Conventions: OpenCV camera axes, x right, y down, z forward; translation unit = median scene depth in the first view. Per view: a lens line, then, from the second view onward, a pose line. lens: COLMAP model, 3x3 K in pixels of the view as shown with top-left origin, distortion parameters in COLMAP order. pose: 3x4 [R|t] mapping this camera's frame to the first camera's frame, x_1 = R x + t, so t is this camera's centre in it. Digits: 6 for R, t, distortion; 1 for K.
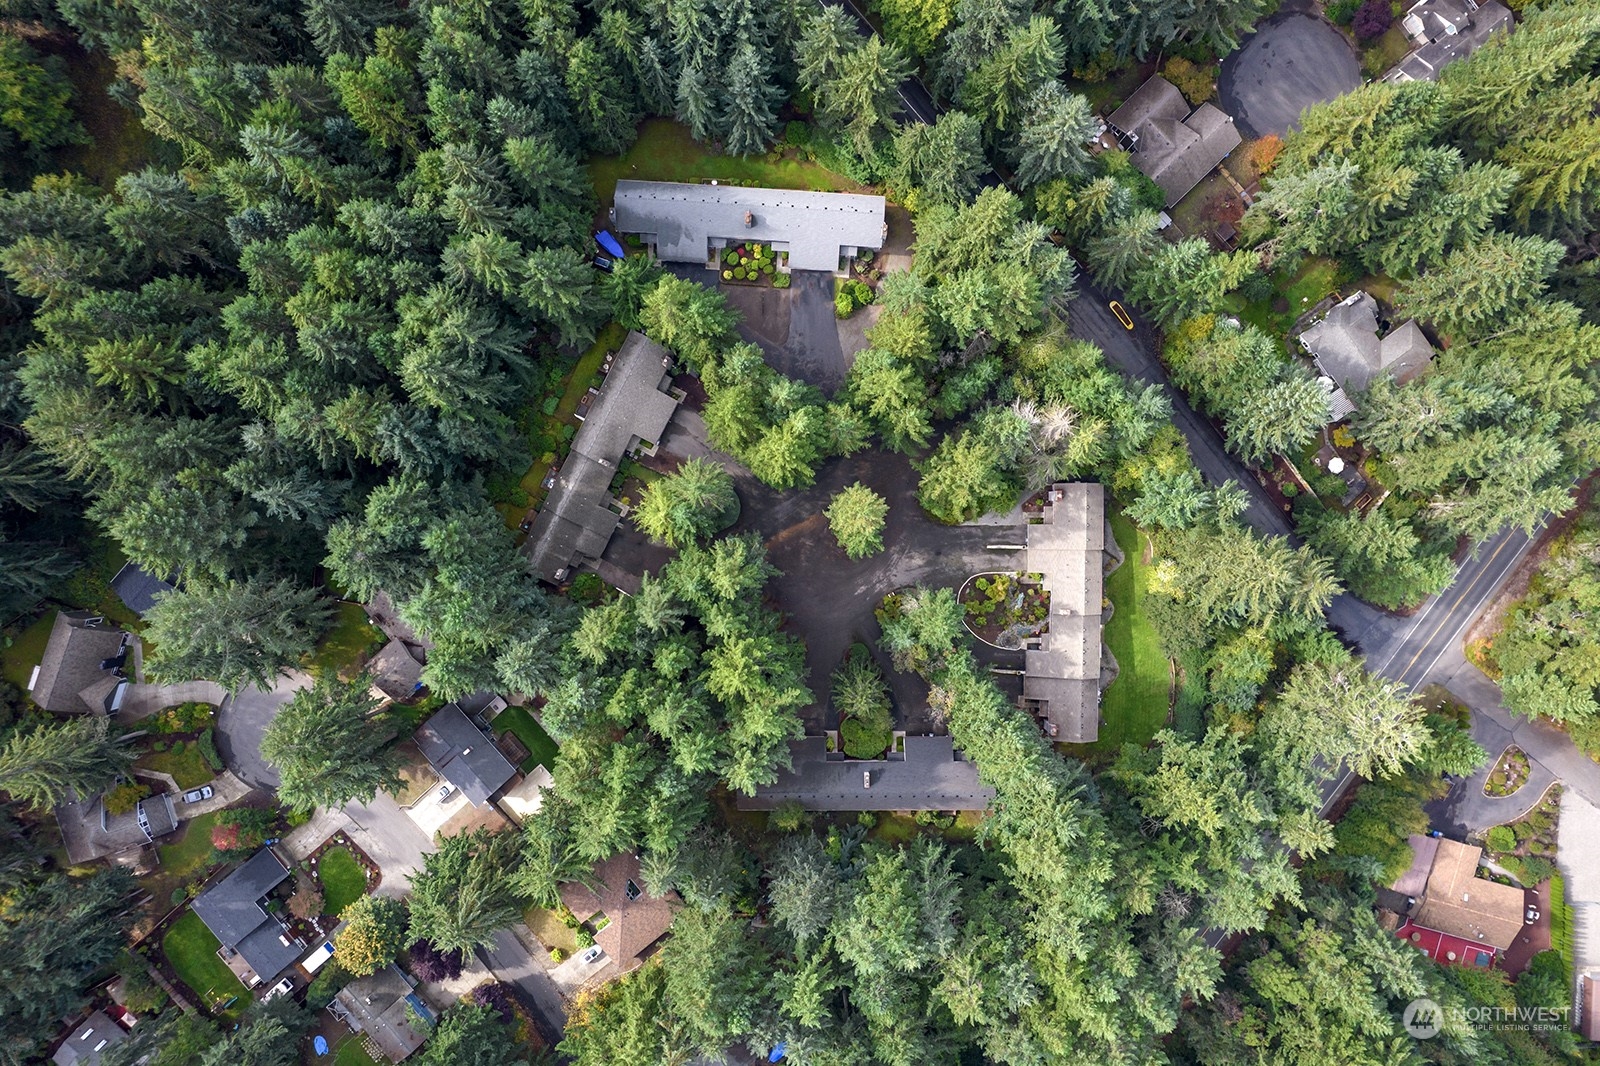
lens RADIAL K [[1029.0, 0, 799.6], [0, 1029.0, 525.6], [0, 0, 1]] dist [-0.066137, 0.055393]
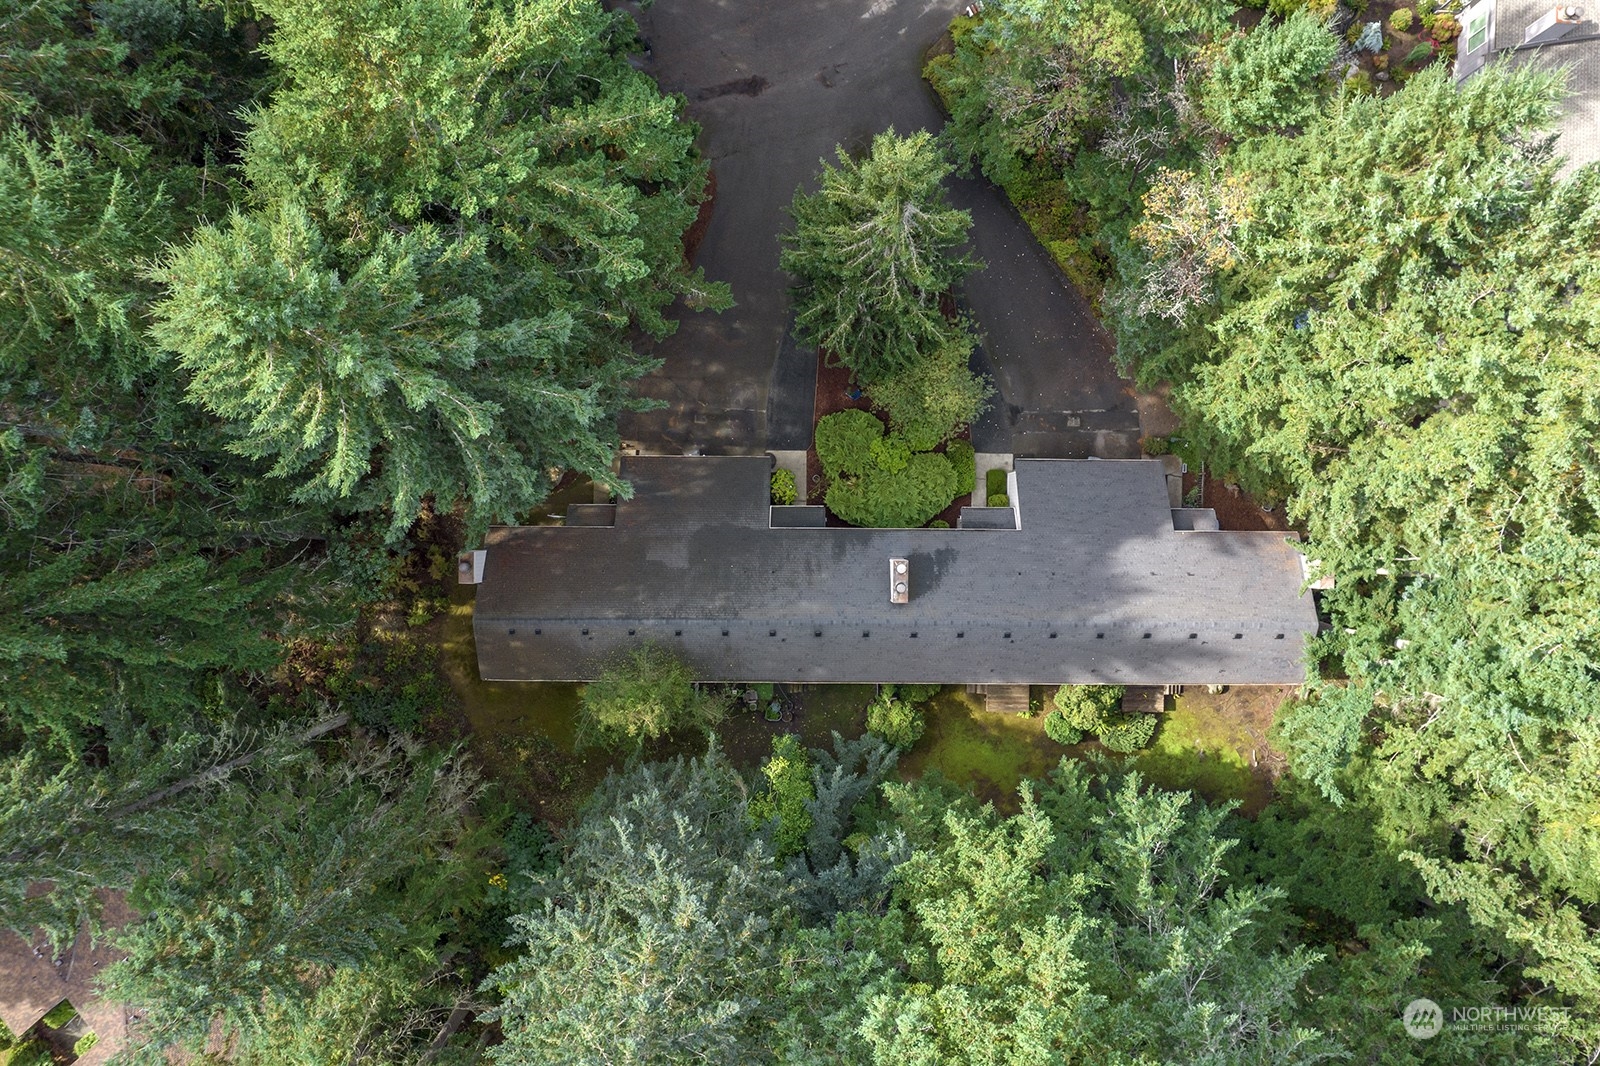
lens RADIAL K [[1029.0, 0, 799.6], [0, 1029.0, 525.6], [0, 0, 1]] dist [-0.066137, 0.055393]
pose [[0.999932, 0.009307, 0.006957, 0.033742], [-0.009234, 0.999902, -0.010501, 0.234960], [-0.007055, 0.010436, 0.999921, 0.692656]]
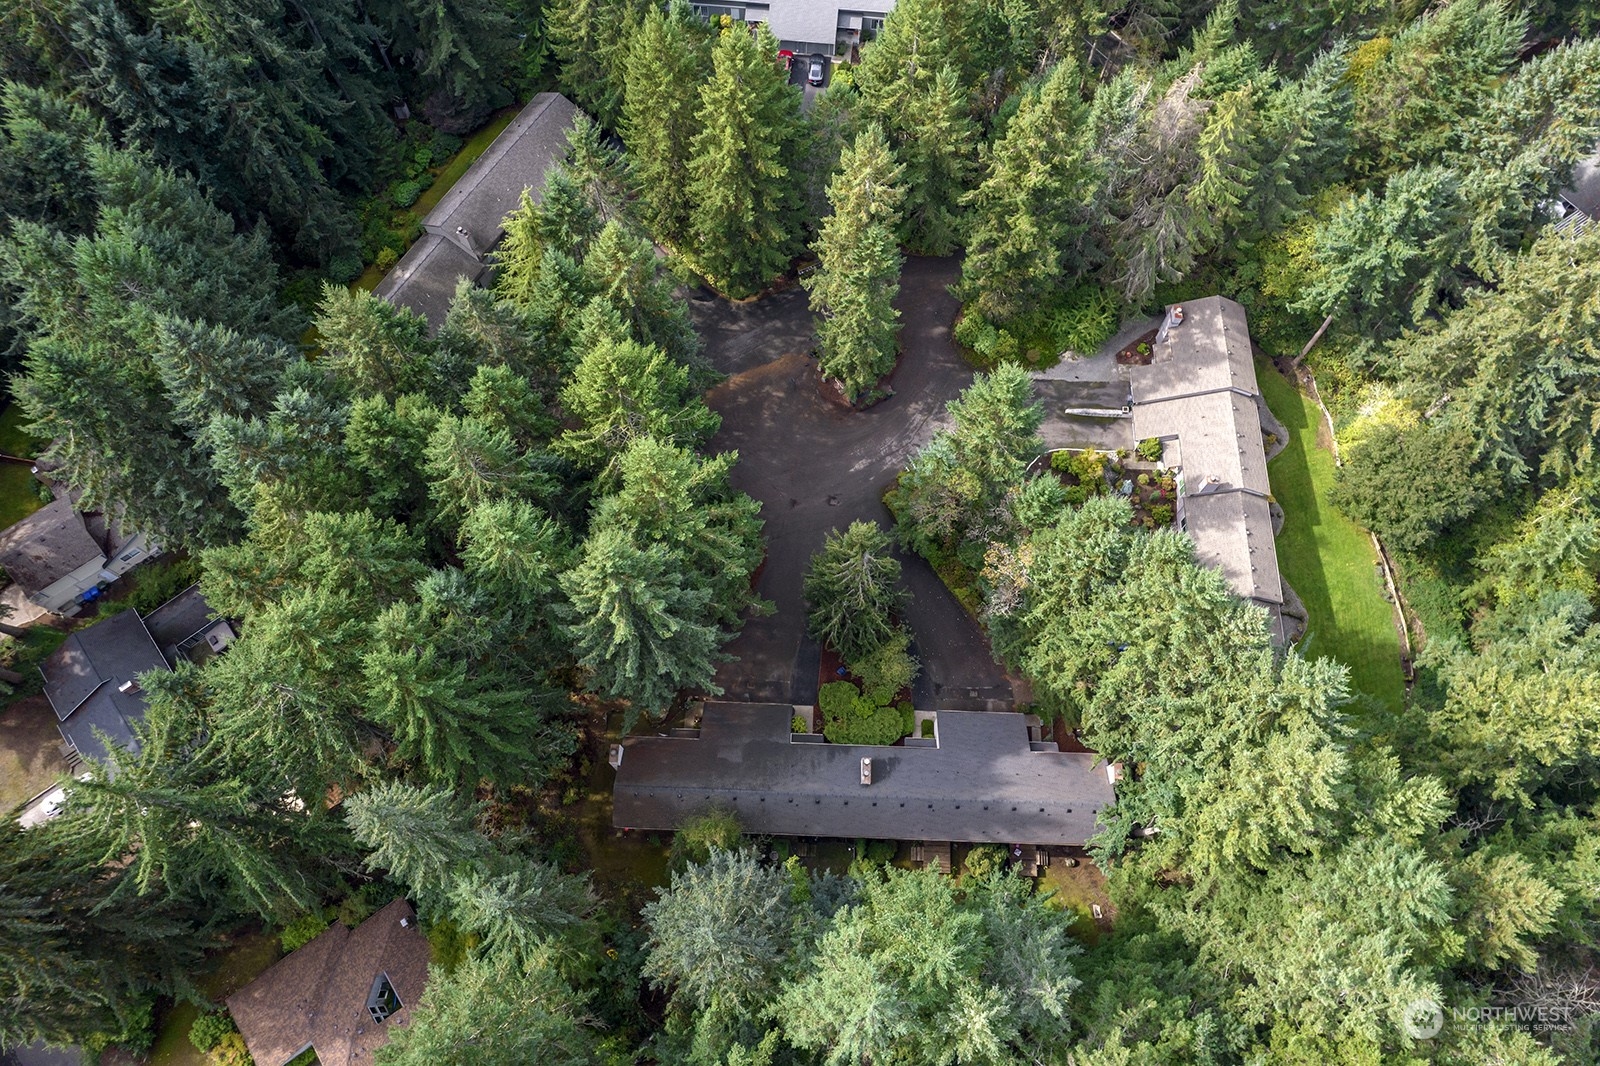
lens RADIAL K [[1029.0, 0, 799.6], [0, 1029.0, 525.6], [0, 0, 1]] dist [-0.066137, 0.055393]
pose [[0.999149, 0.040525, -0.007654, 0.030921], [-0.040166, 0.914087, -0.403525, 0.344671], [-0.009357, 0.403489, 0.914937, 0.473253]]
